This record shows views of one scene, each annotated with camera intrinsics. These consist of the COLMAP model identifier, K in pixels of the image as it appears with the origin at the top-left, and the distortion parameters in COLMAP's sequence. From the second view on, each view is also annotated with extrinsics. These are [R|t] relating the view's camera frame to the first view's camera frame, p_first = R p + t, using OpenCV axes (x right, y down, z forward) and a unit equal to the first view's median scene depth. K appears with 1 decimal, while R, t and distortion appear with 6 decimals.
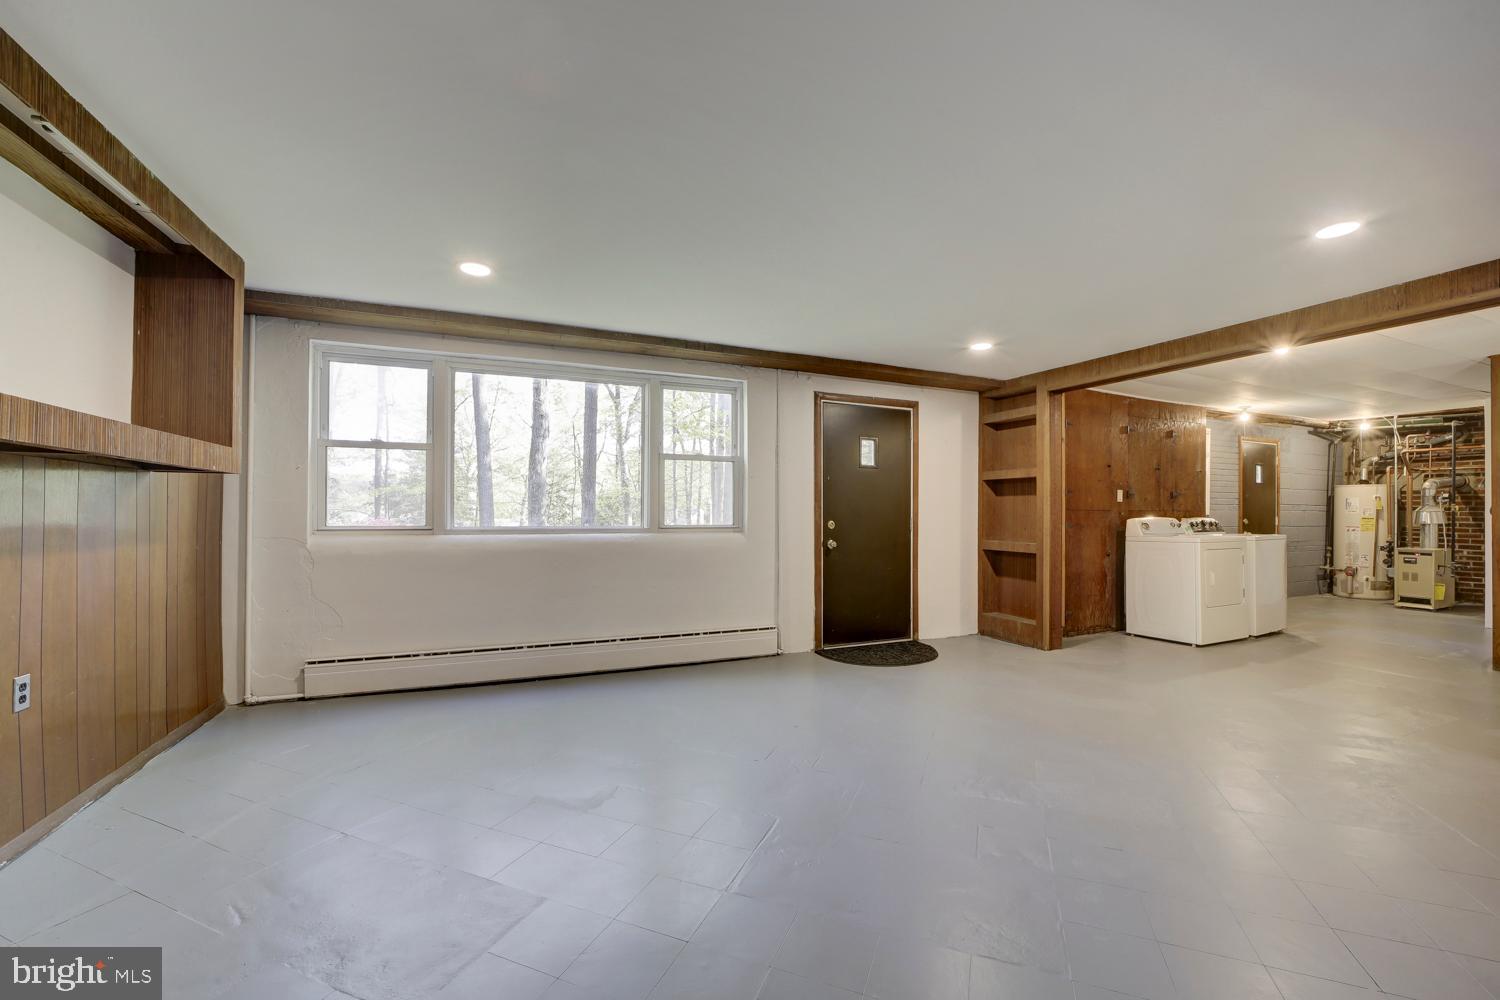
lens RADIAL K [[594.1, 0, 760.3], [0, 594.1, 501.7], [0, 0, 1]] dist [-0.030512, 0.000410]
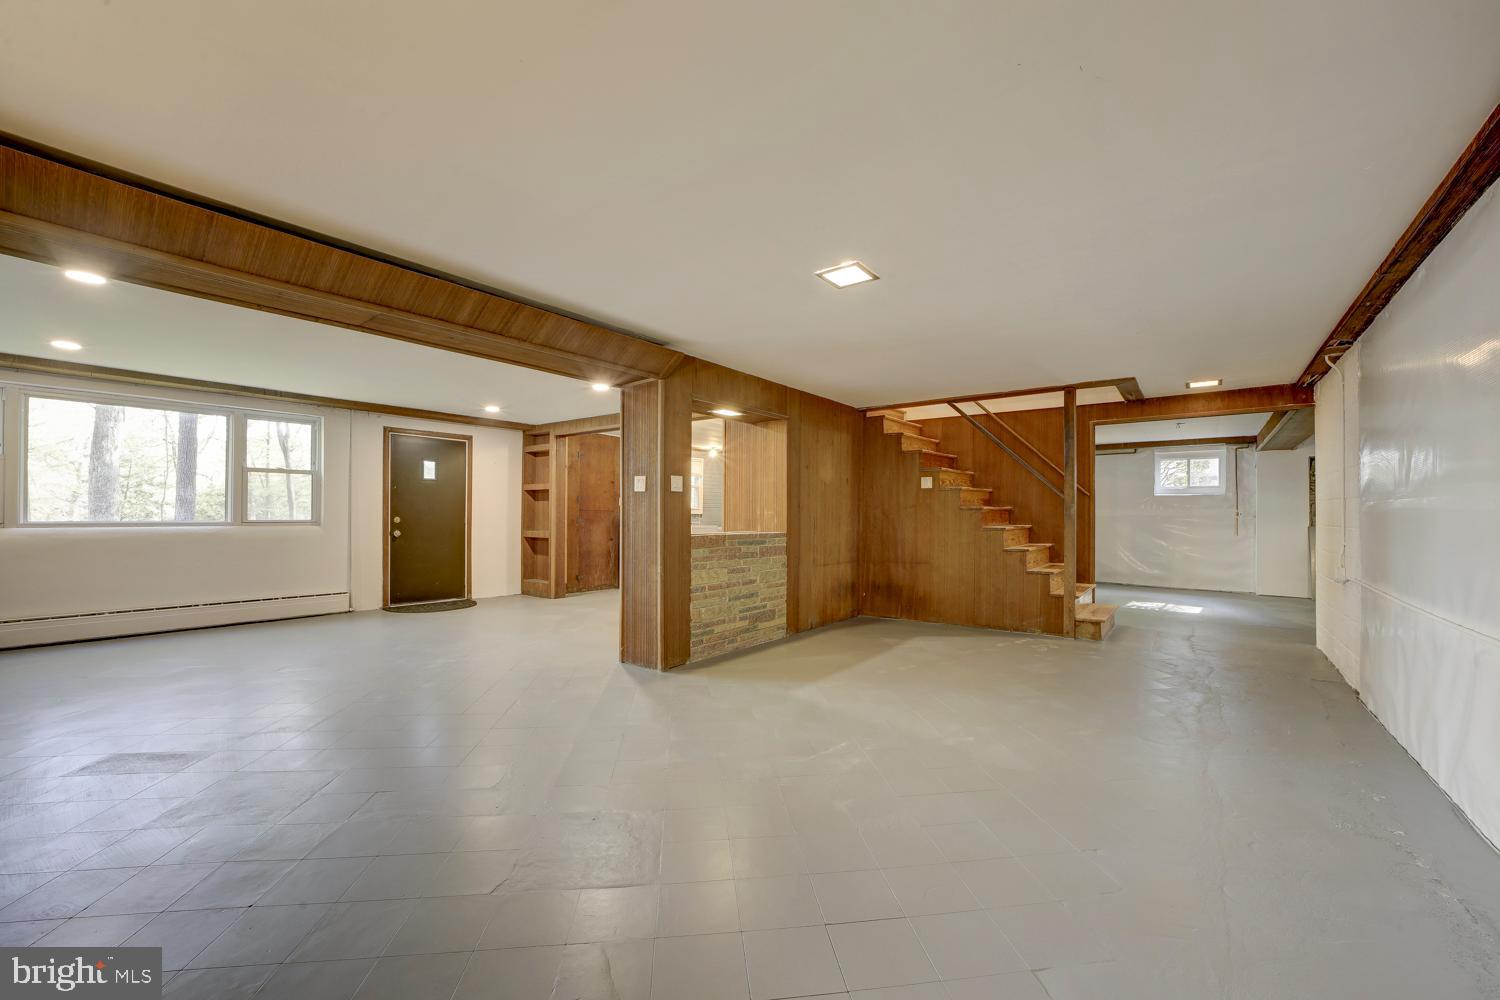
lens RADIAL K [[600.6, 0, 741.2], [0, 600.6, 506.2], [0, 0, 1]] dist [-0.000884, 0.000268]
pose [[0.896438, 0.008090, 0.443095, 0.216599], [-0.010932, 0.999933, 0.003861, -0.008669], [-0.443034, -0.008305, 0.896467, -0.653728]]
